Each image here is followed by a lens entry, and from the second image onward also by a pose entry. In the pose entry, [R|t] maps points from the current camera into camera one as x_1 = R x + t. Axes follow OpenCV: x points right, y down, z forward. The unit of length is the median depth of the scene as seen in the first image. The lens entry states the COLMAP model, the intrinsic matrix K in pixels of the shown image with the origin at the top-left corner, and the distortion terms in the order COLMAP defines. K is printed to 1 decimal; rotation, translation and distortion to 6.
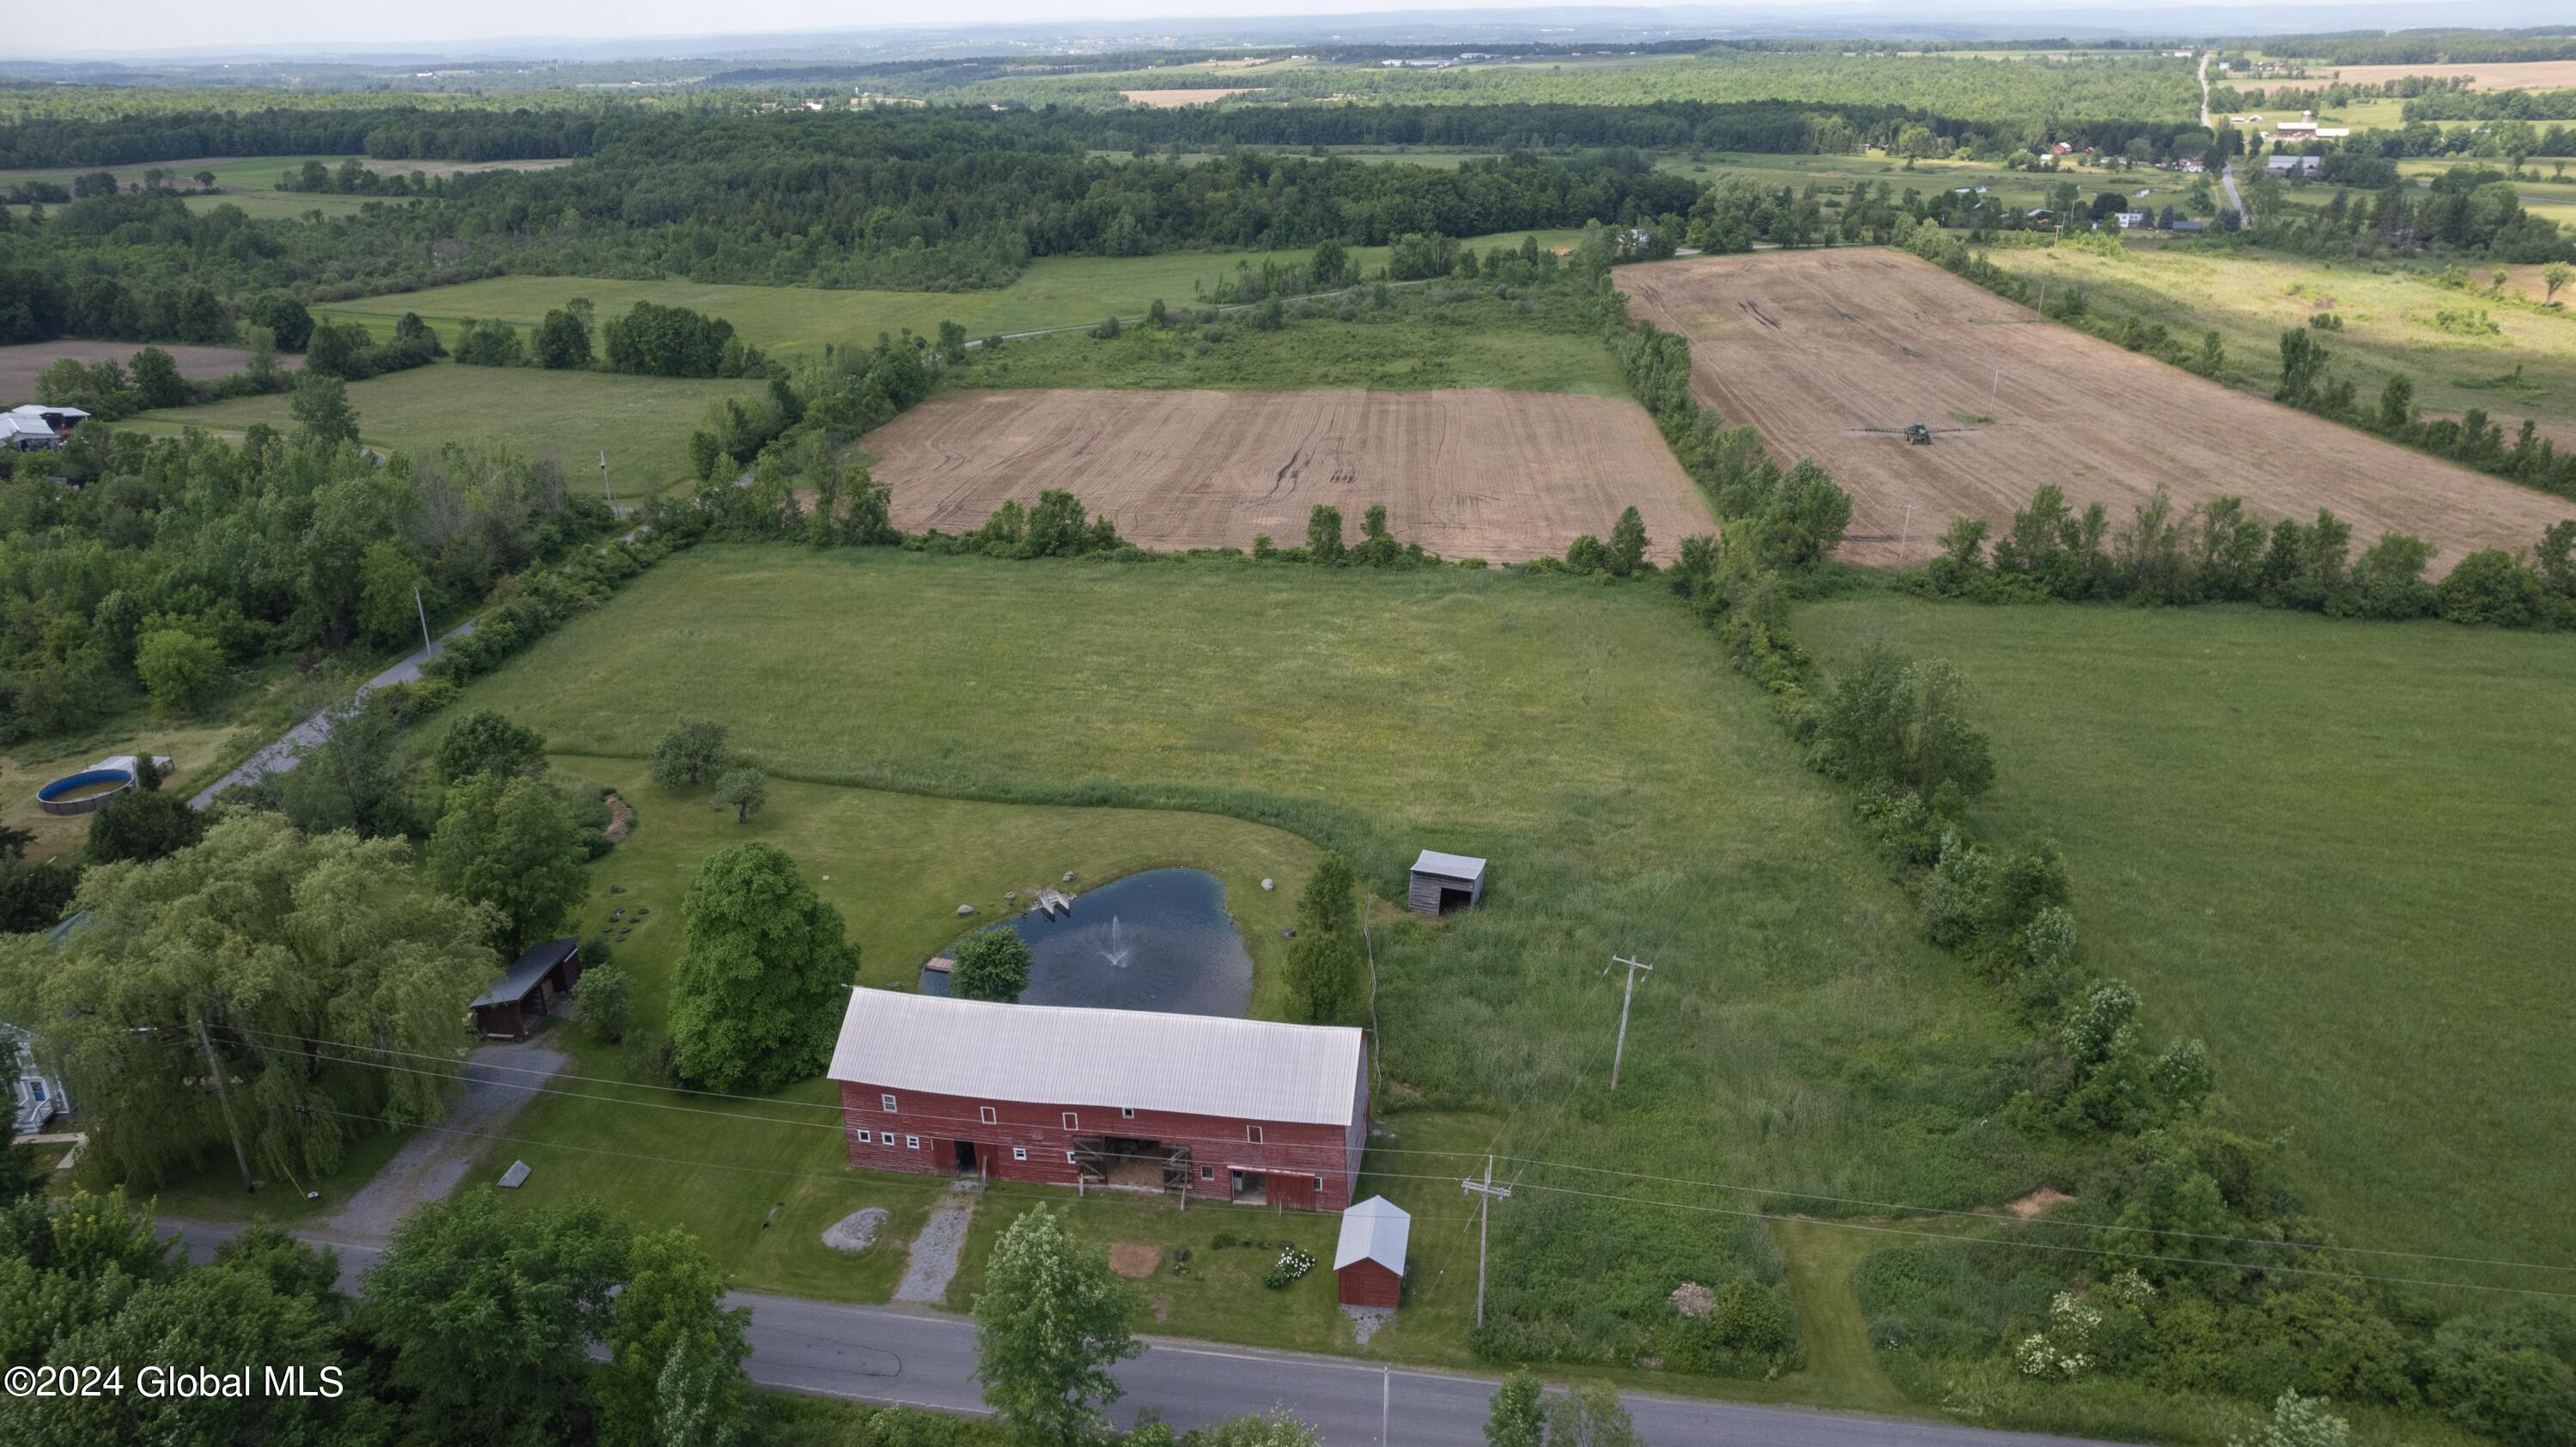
lens RADIAL K [[1711.7, 0, 1297.6], [0, 1711.7, 715.6], [0, 0, 1]] dist [-0.077128, 0.067397]
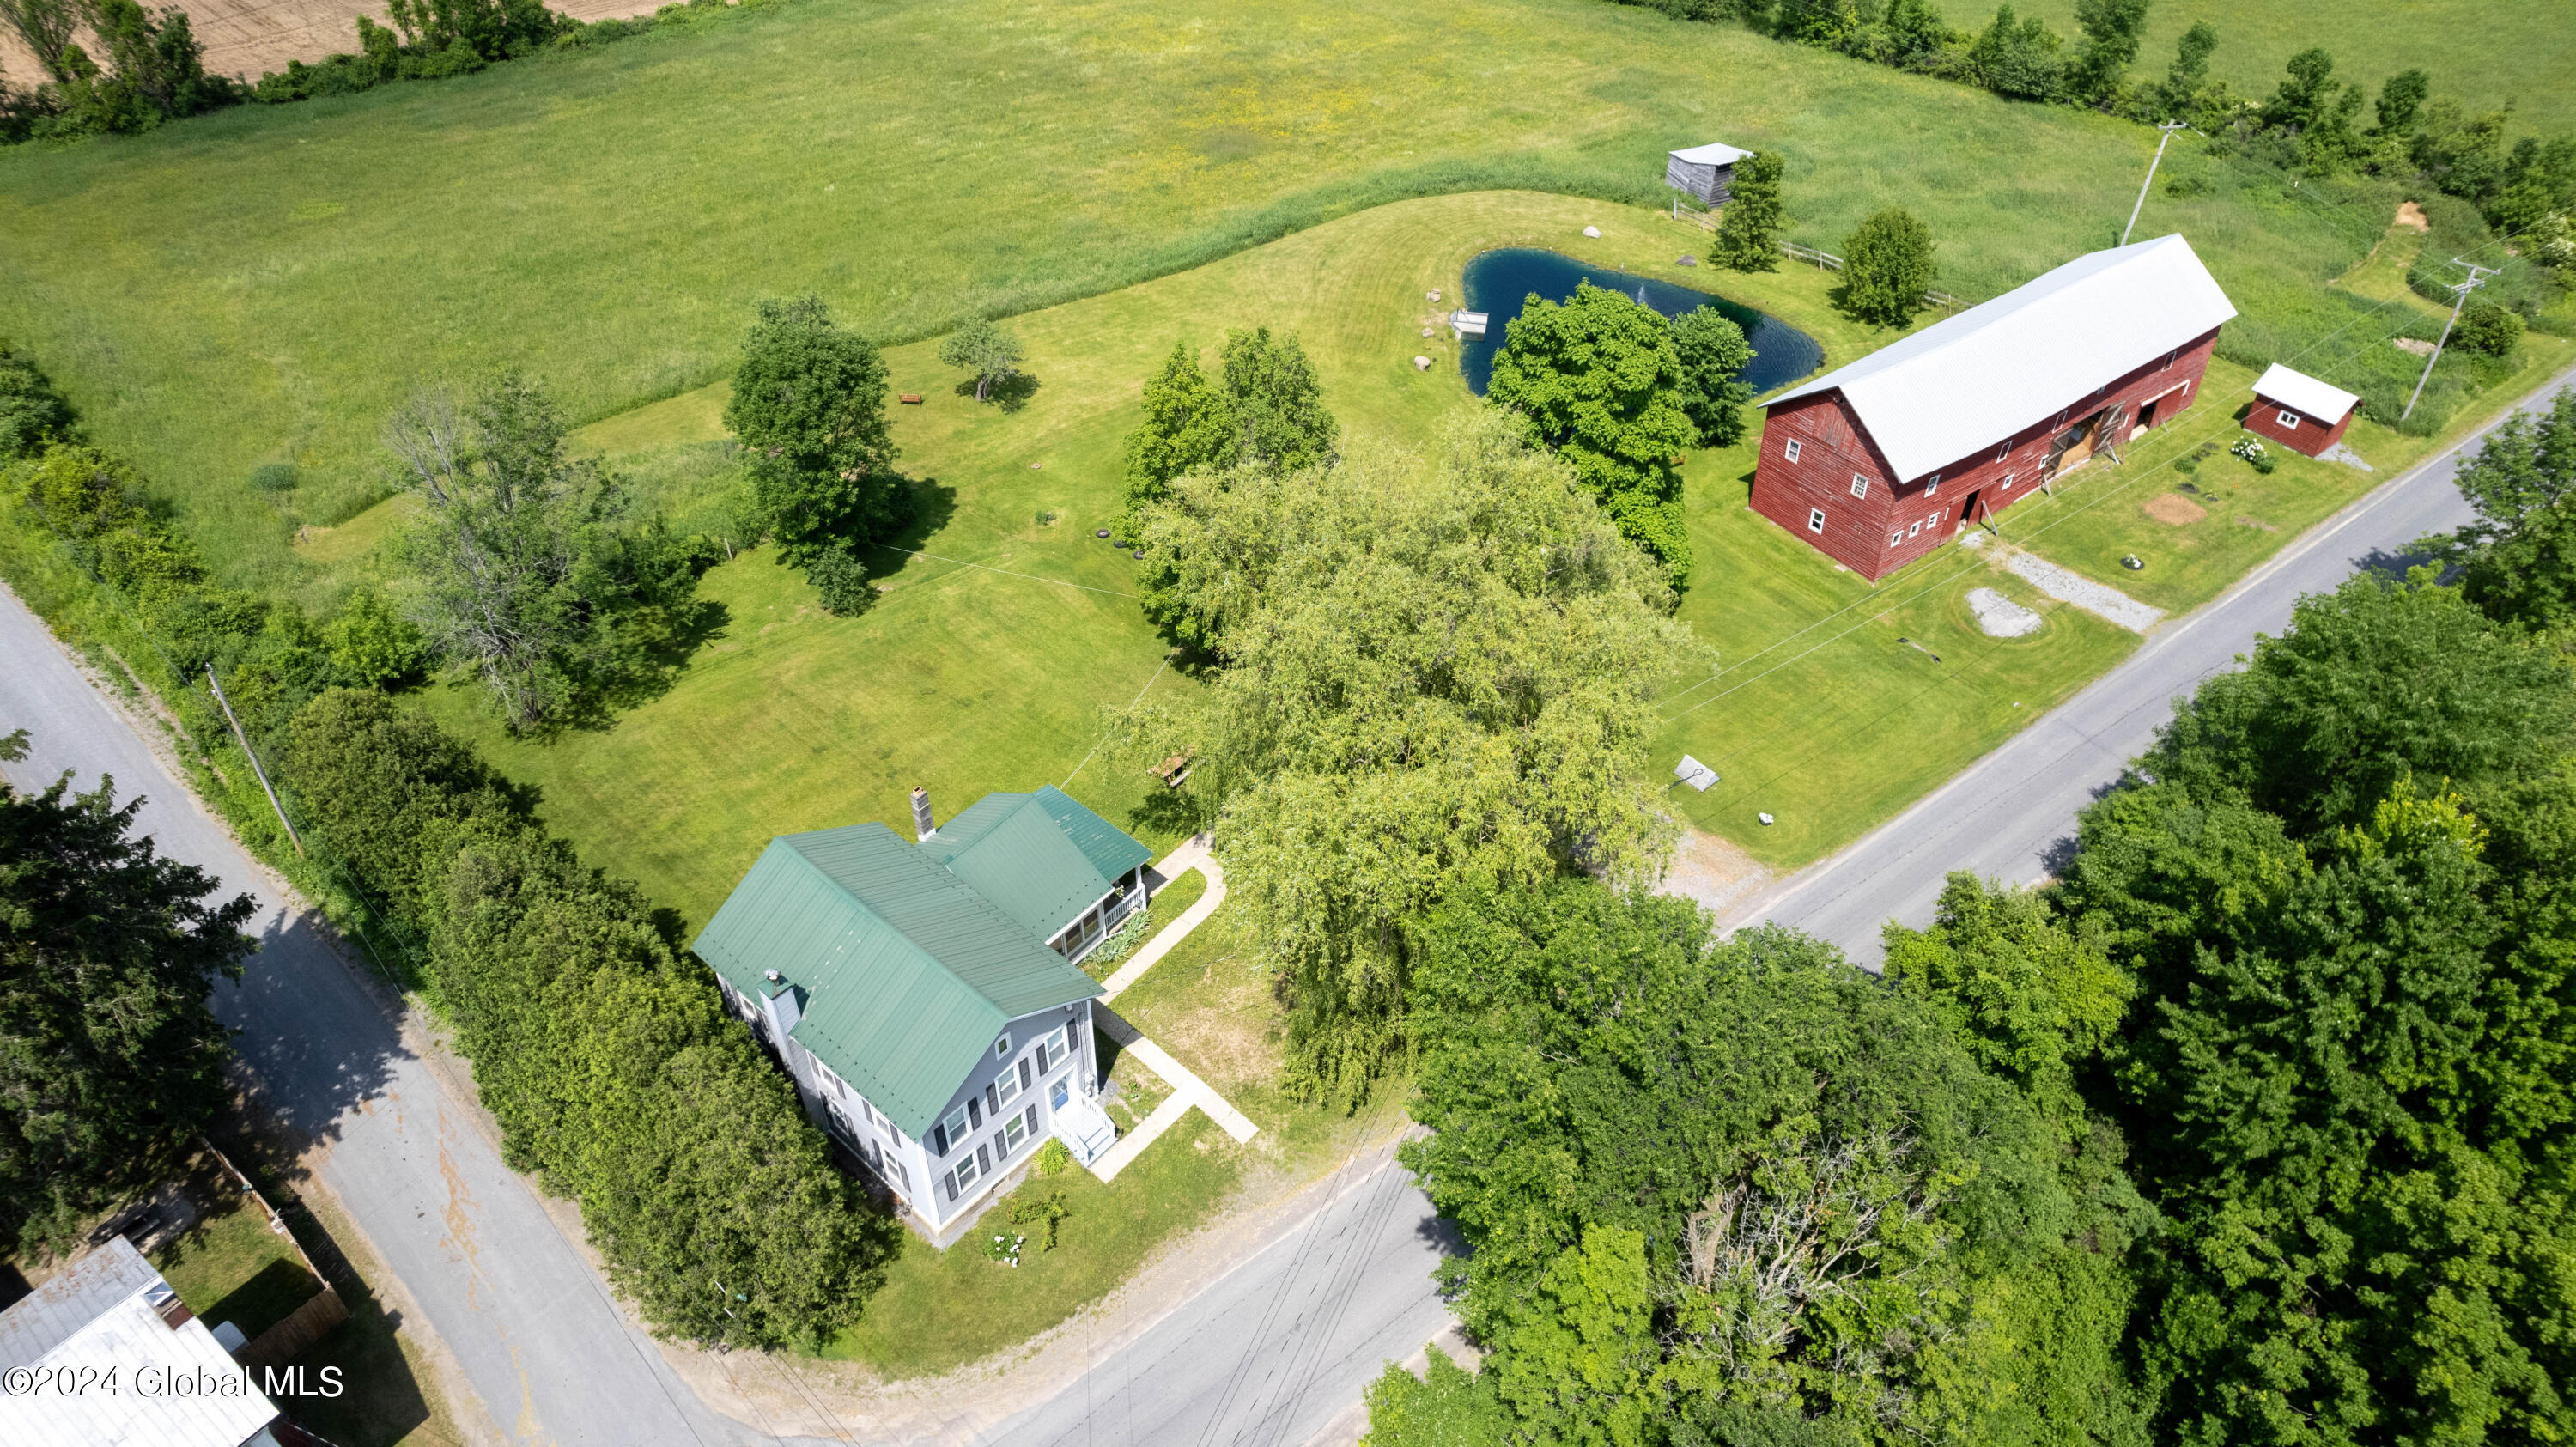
lens RADIAL K [[1653.7, 0, 1293.2], [0, 1653.7, 706.3], [0, 0, 1]] dist [-0.075541, 0.067040]
pose [[0.698298, -0.455098, 0.552508, -0.207681], [0.259619, 0.880334, 0.397002, -0.019197], [-0.667067, -0.133785, 0.732887, 0.124035]]
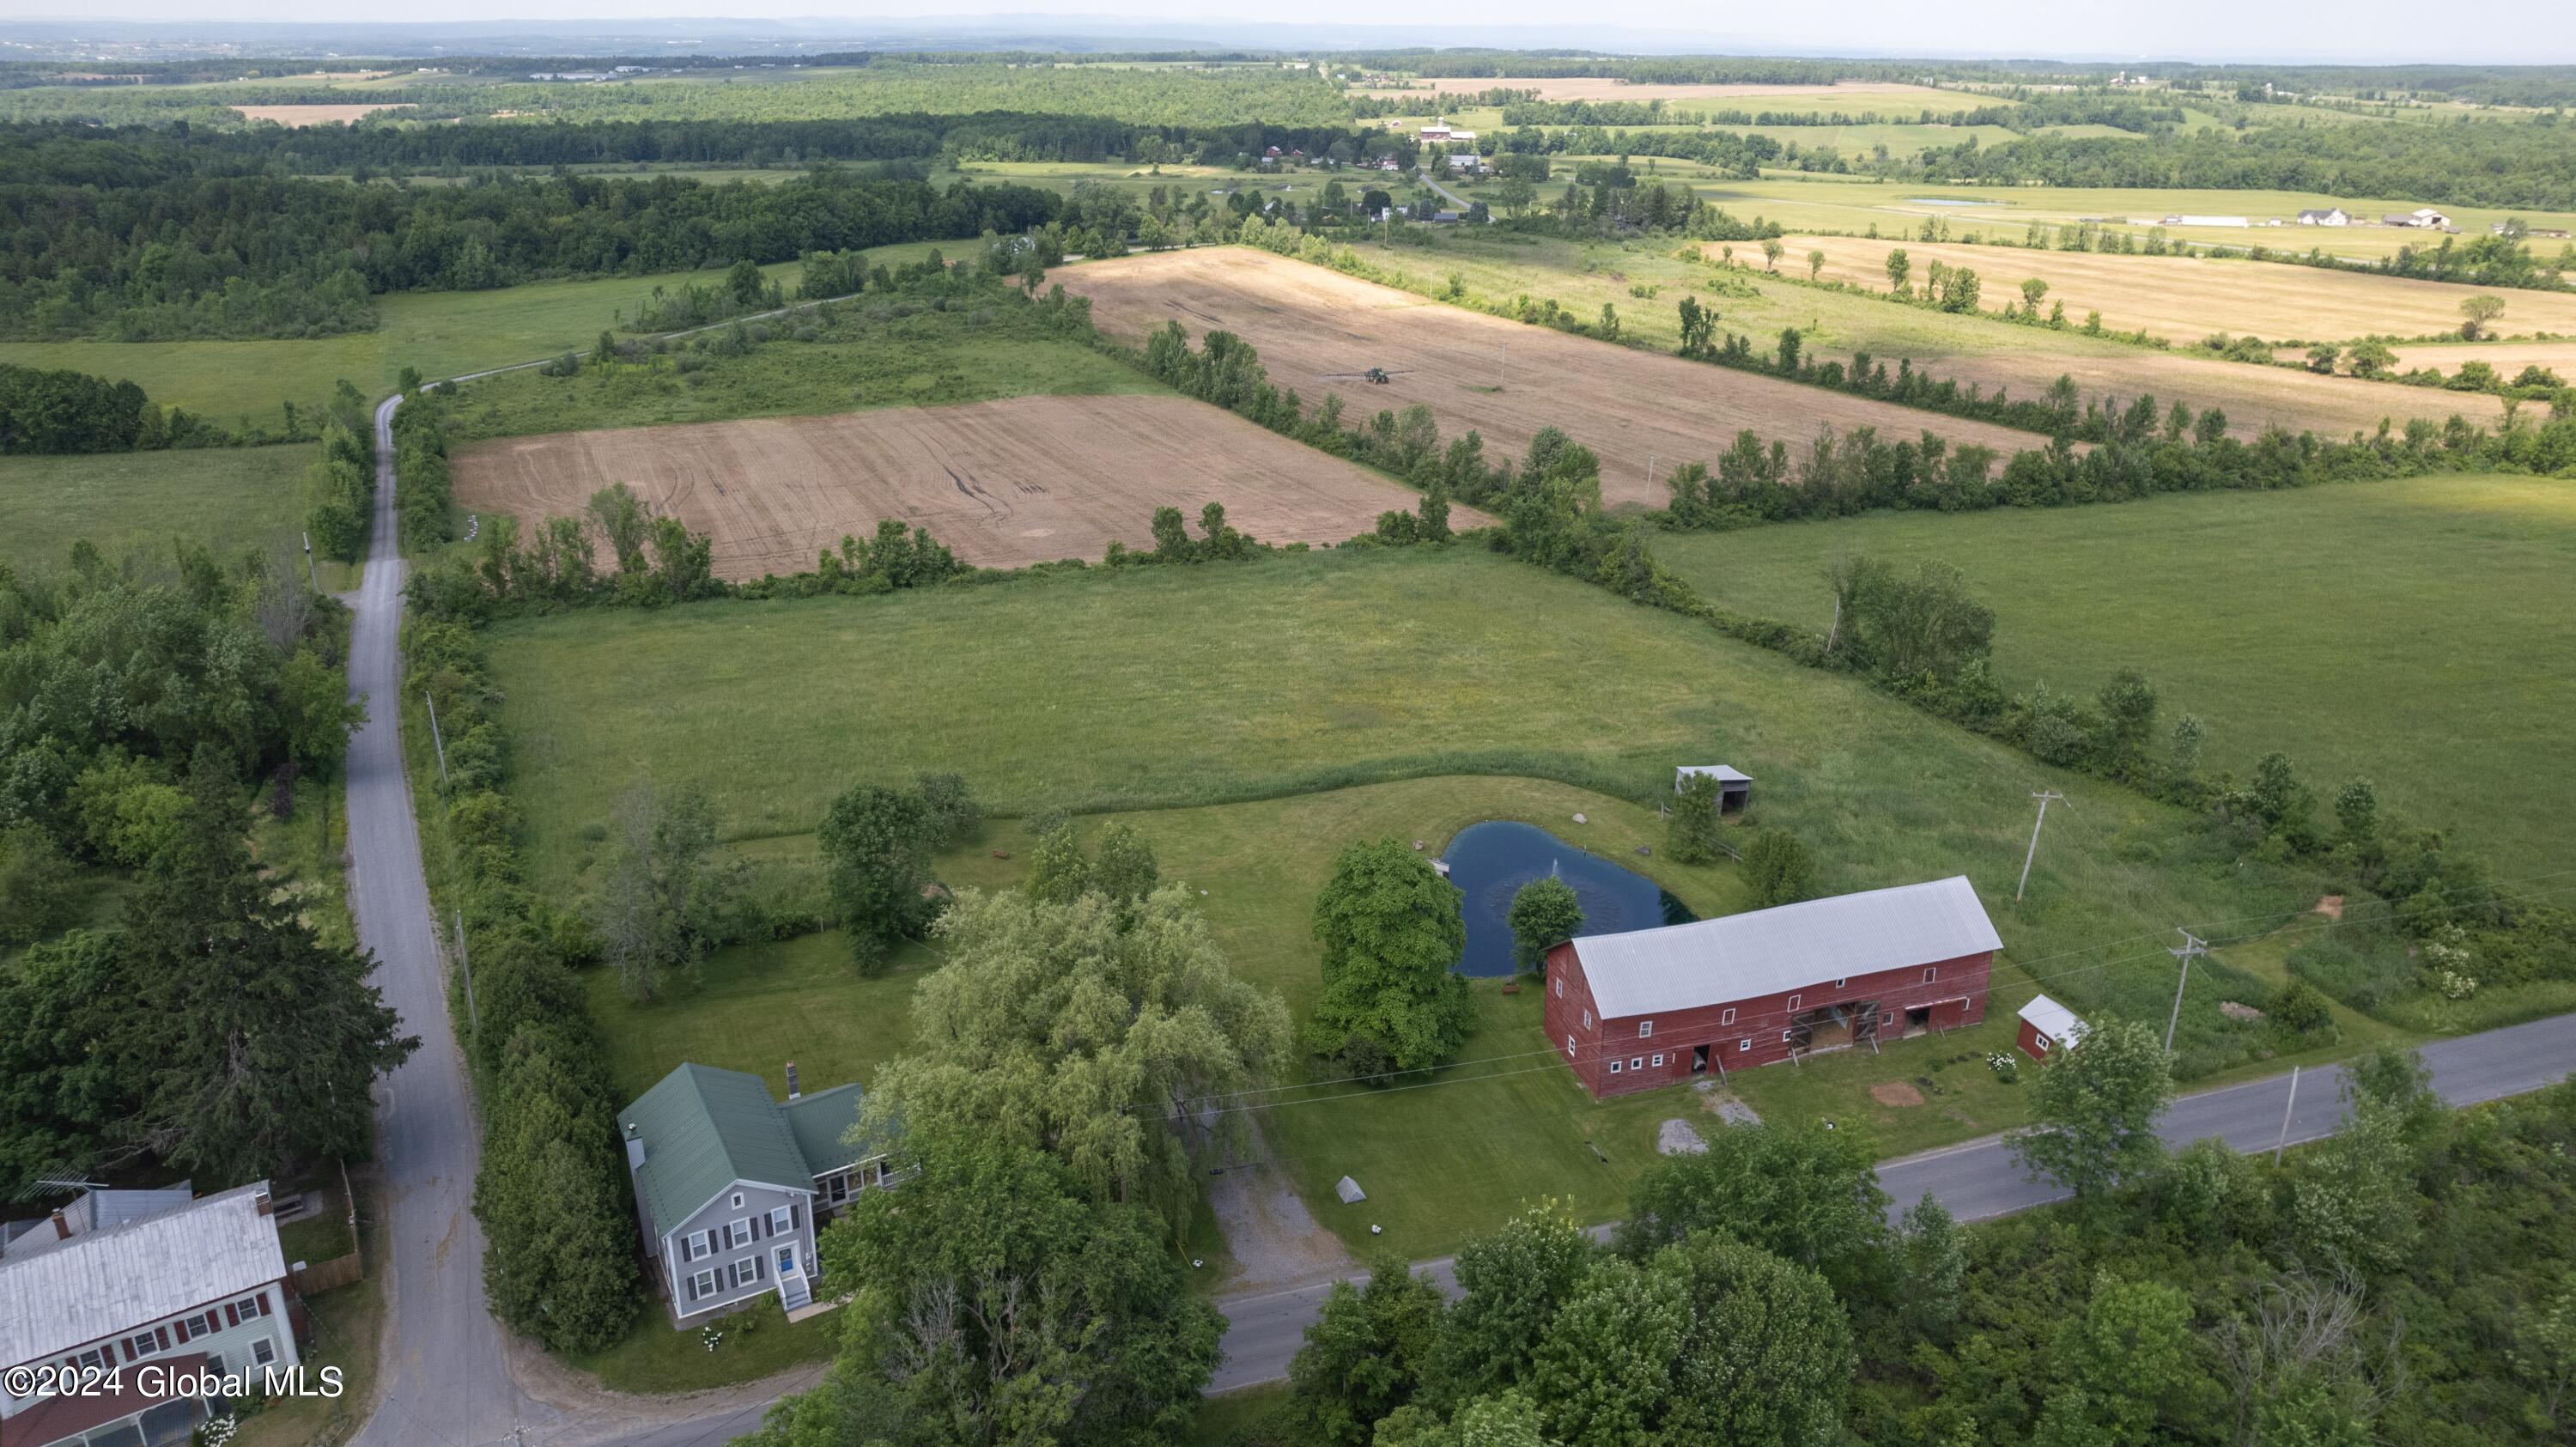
lens RADIAL K [[1706.8, 0, 1296.0], [0, 1706.8, 680.7], [0, 0, 1]] dist [-0.084717, 0.076080]
pose [[0.891422, -0.140996, 0.430682, -0.187160], [0.150927, 0.988481, 0.011222, -0.009137], [-0.427304, 0.054998, 0.902434, 0.018439]]
